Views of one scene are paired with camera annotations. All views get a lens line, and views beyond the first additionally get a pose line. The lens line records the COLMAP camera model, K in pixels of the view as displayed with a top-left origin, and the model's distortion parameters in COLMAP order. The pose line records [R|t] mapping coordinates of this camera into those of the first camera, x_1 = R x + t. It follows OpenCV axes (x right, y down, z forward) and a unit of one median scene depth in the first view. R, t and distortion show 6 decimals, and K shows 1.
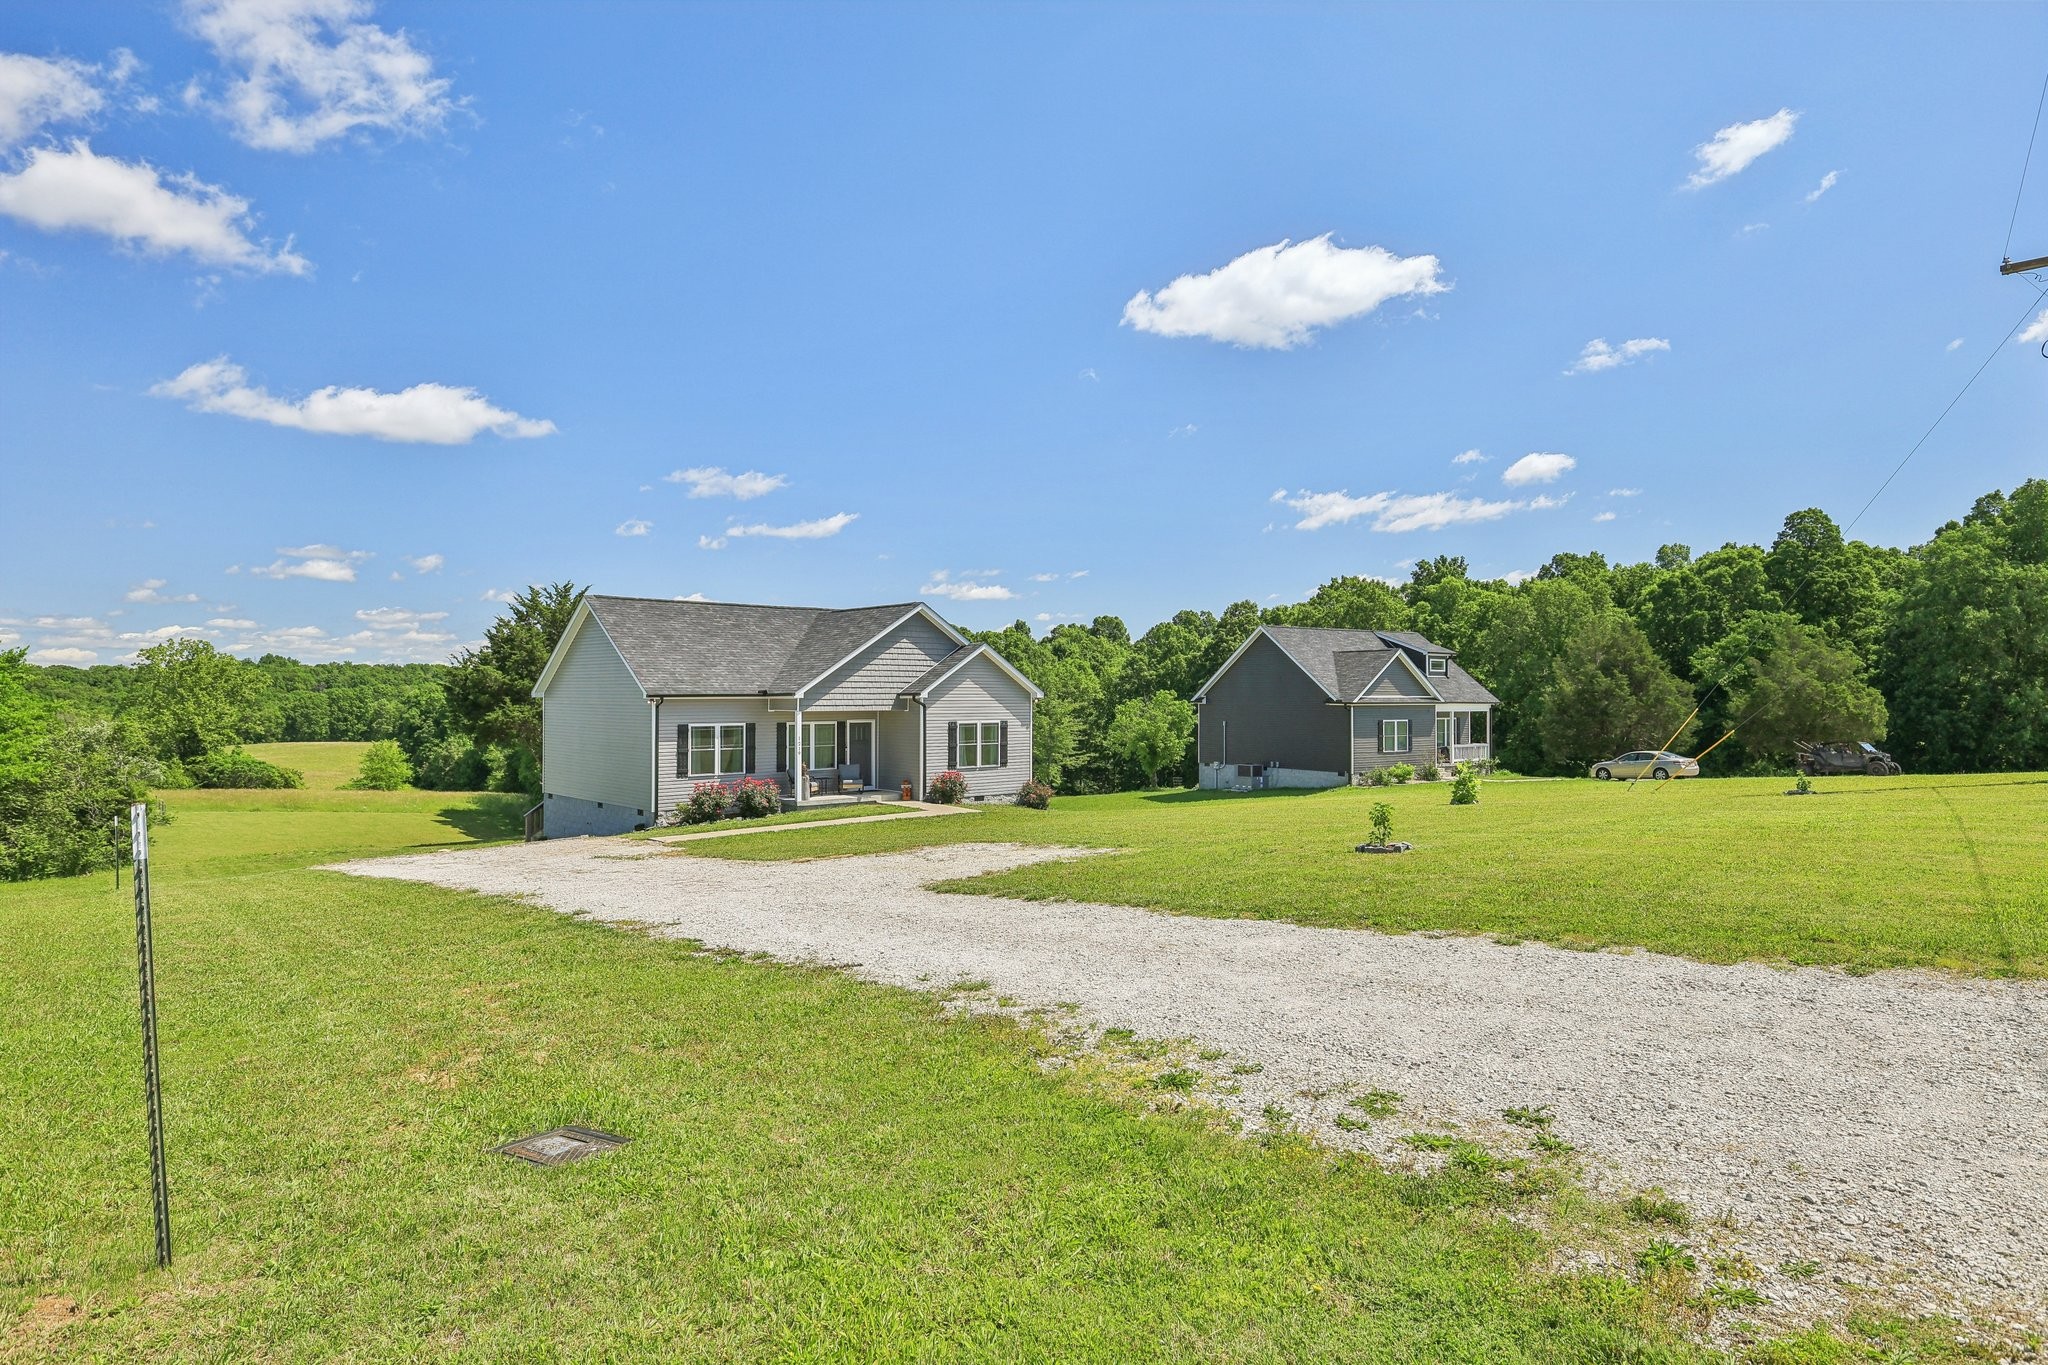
lens RADIAL K [[1165.7, 0, 1027.7], [0, 1165.7, 671.5], [0, 0, 1]] dist [0.013788, -0.000956]
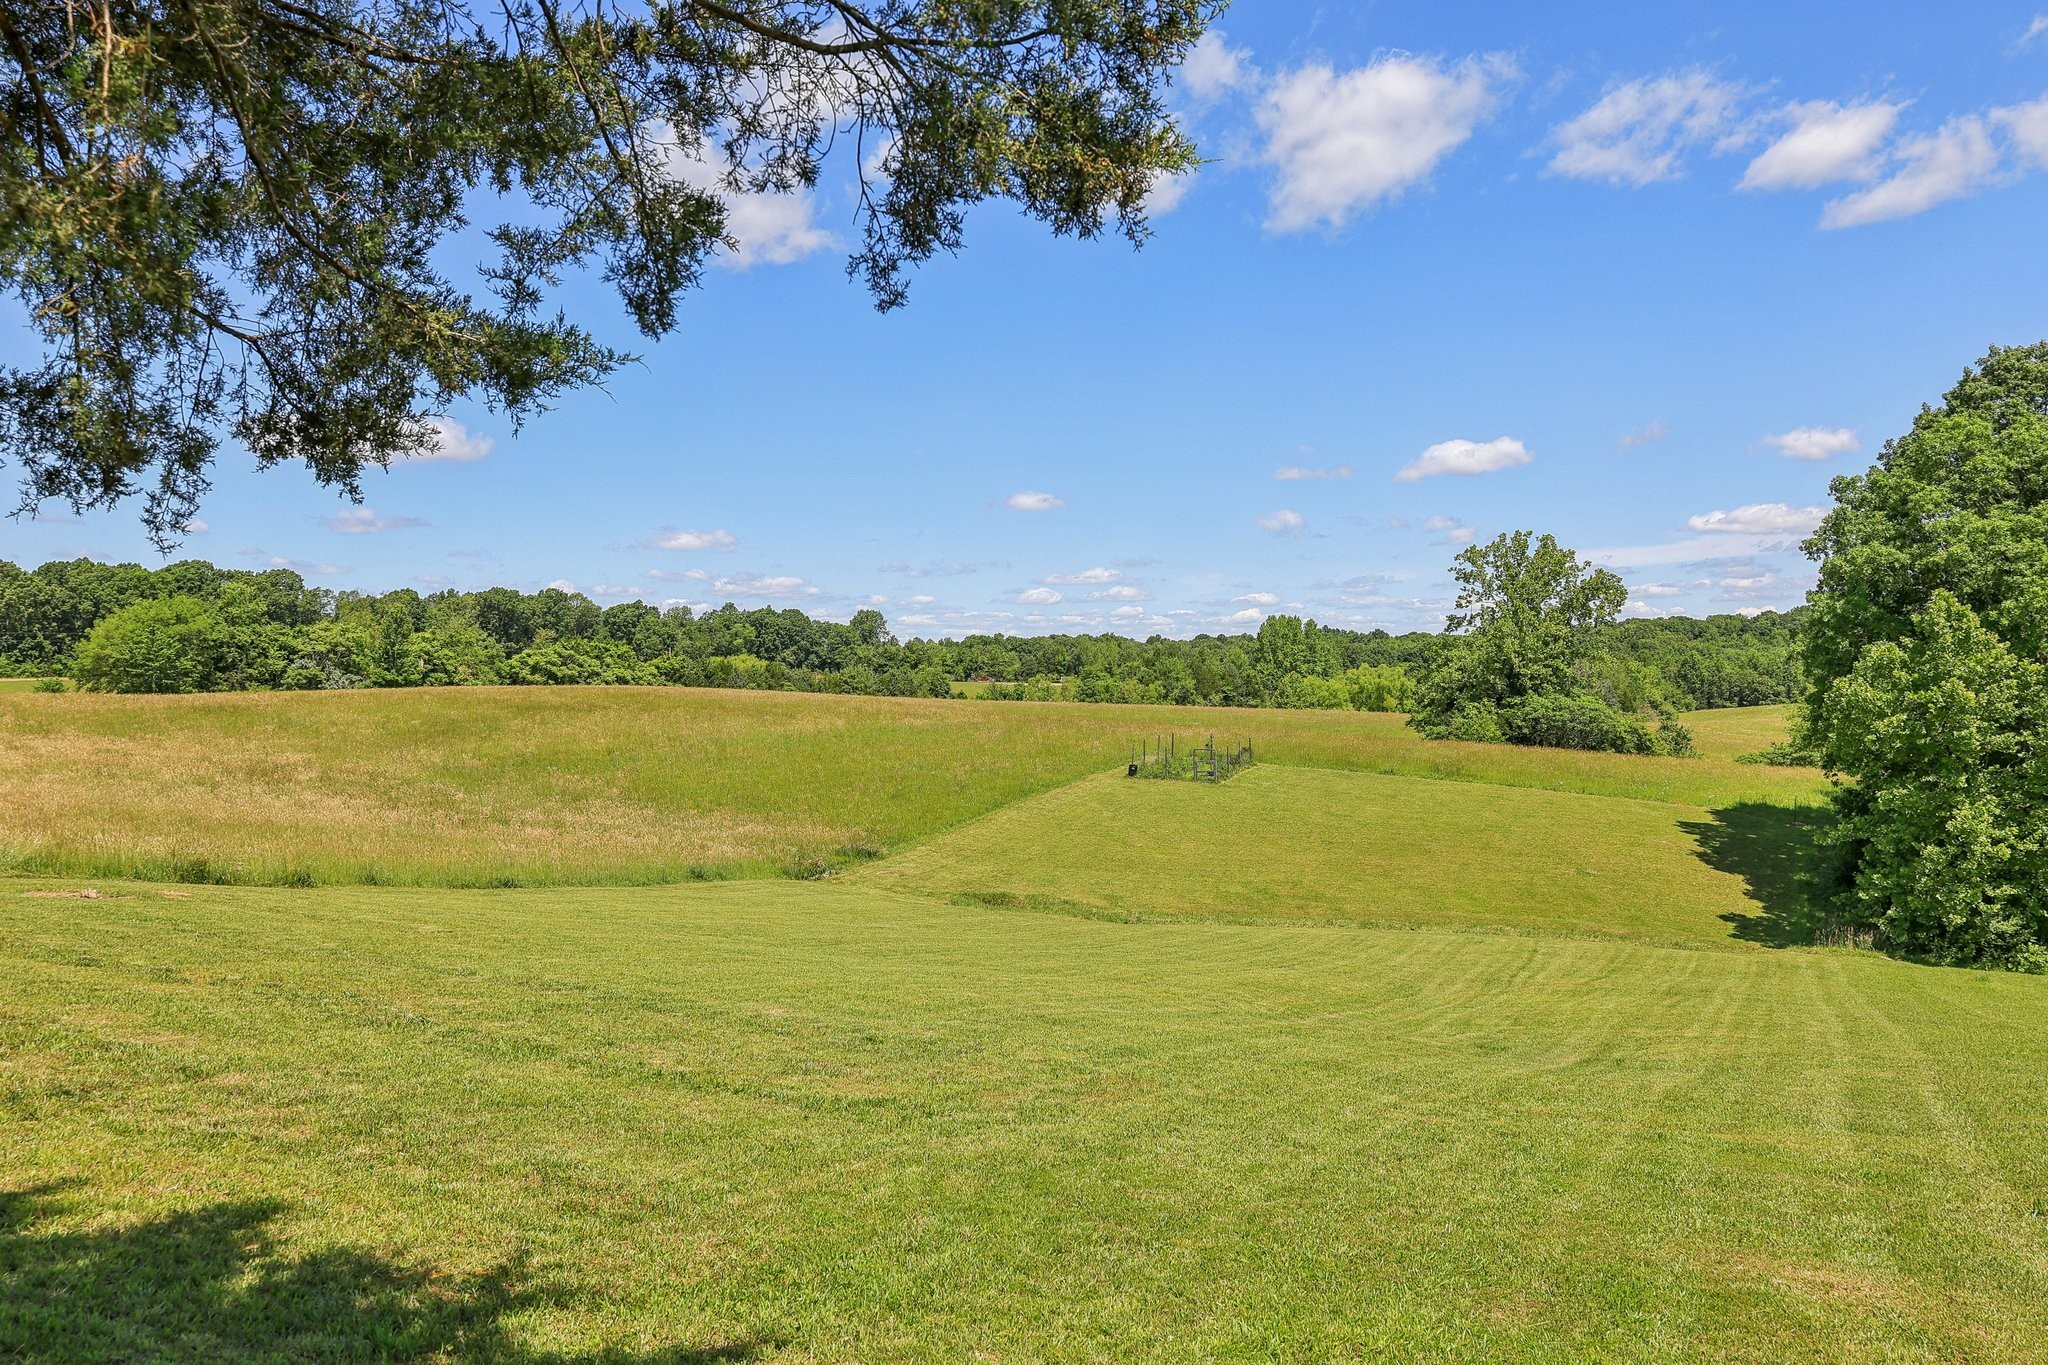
lens RADIAL K [[1439.1, 0, 1026.5], [0, 1439.1, 681.8], [0, 0, 1]] dist [0.008889, -0.000716]
pose [[0.405715, 0.008169, -0.913963, -0.182252], [0.027107, 0.999413, 0.020965, 0.149991], [0.913598, -0.033280, 0.405255, 1.568822]]
